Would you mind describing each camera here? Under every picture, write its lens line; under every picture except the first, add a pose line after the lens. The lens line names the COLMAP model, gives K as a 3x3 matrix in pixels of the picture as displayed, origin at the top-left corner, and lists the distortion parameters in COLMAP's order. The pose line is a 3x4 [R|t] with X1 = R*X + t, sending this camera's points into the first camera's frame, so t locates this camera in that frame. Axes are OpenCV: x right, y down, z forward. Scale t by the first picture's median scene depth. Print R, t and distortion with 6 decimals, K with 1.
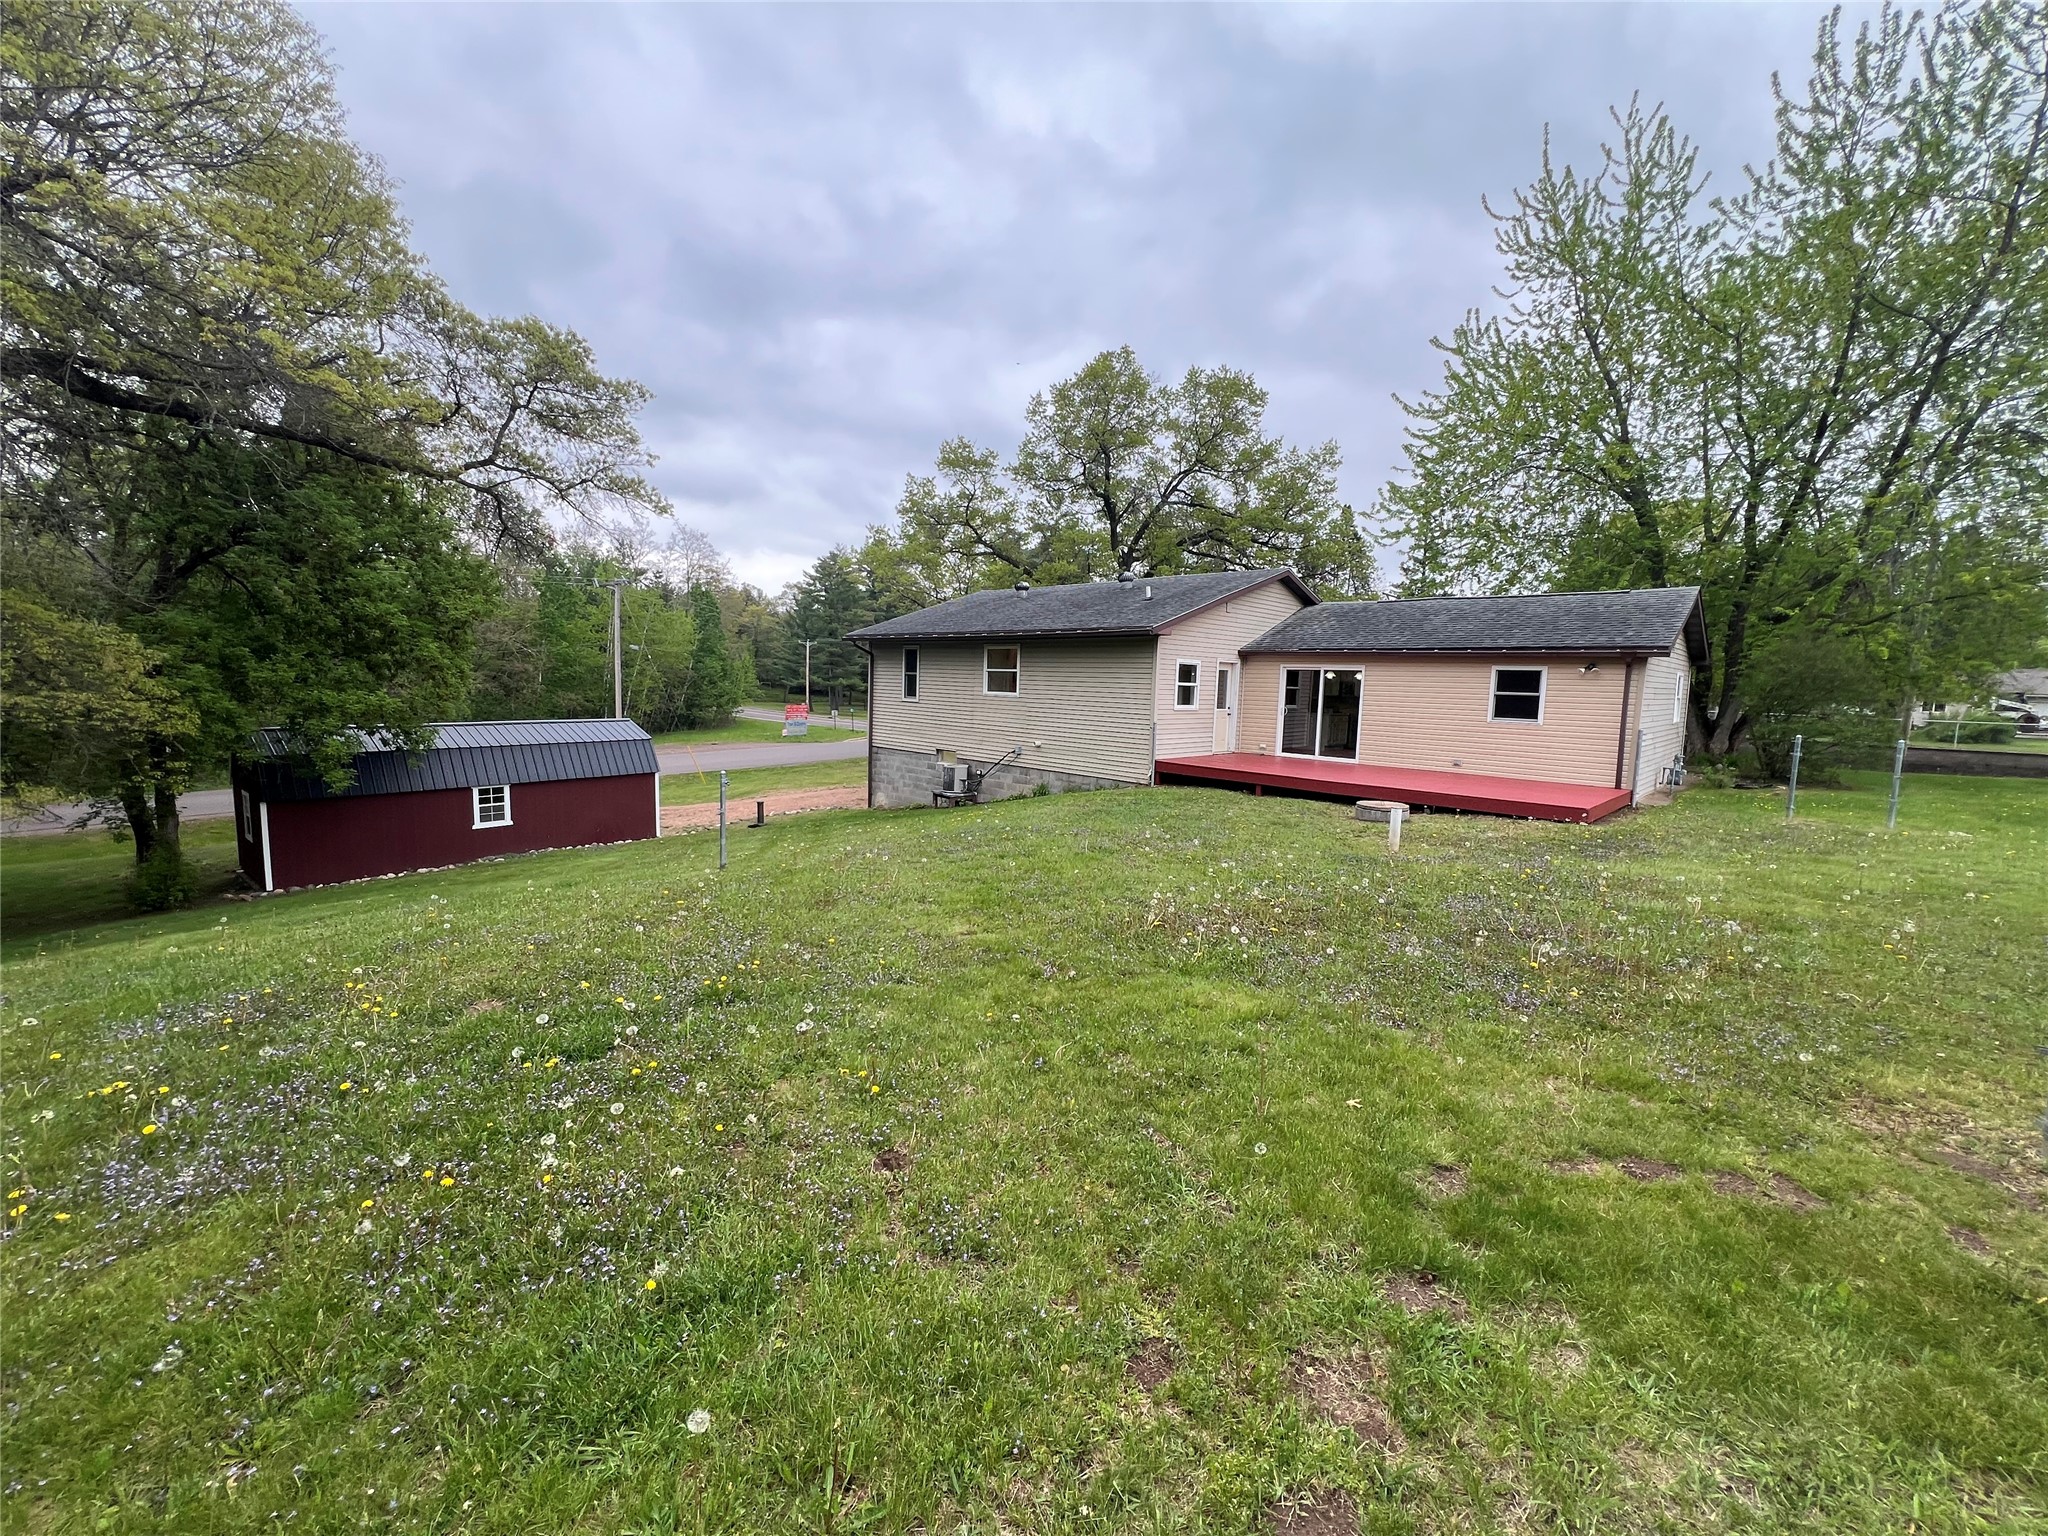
lens RADIAL K [[814.2, 0, 1023.4], [0, 814.2, 760.6], [0, 0, 1]] dist [-0.001736, 0.000119]
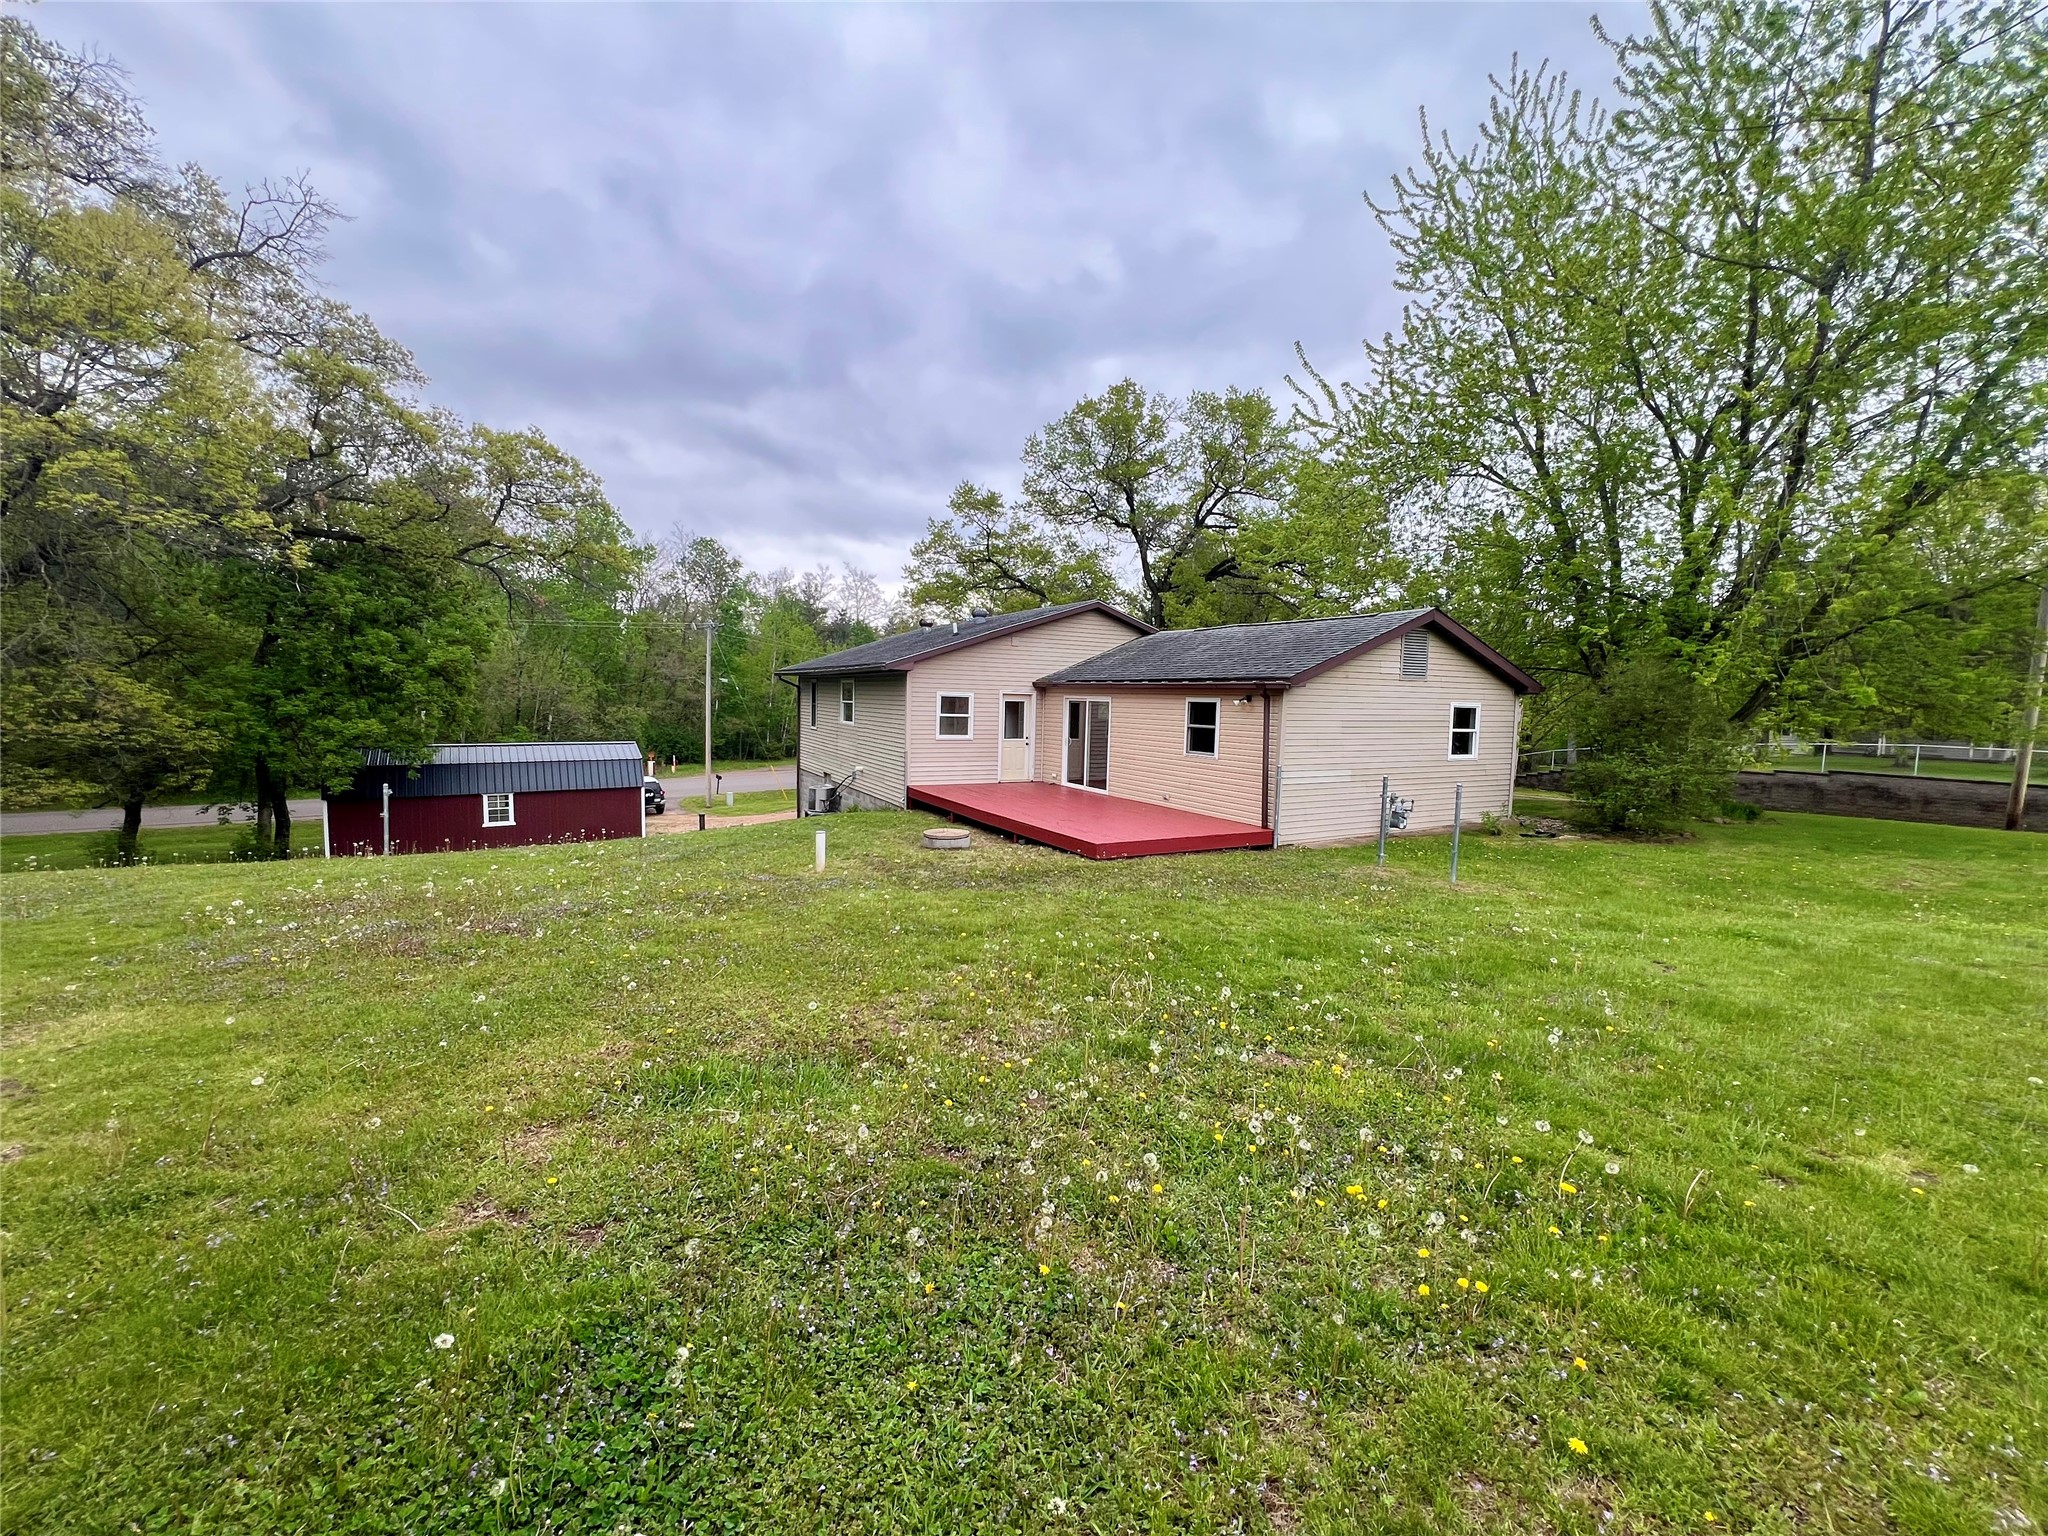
lens RADIAL K [[814.2, 0, 1023.4], [0, 814.2, 760.6], [0, 0, 1]] dist [-0.001736, 0.000119]
pose [[0.959537, 0.016875, -0.281077, 0.560273], [-0.024990, 0.999367, -0.025314, -0.009861], [0.280472, 0.031314, 0.959351, 0.011019]]
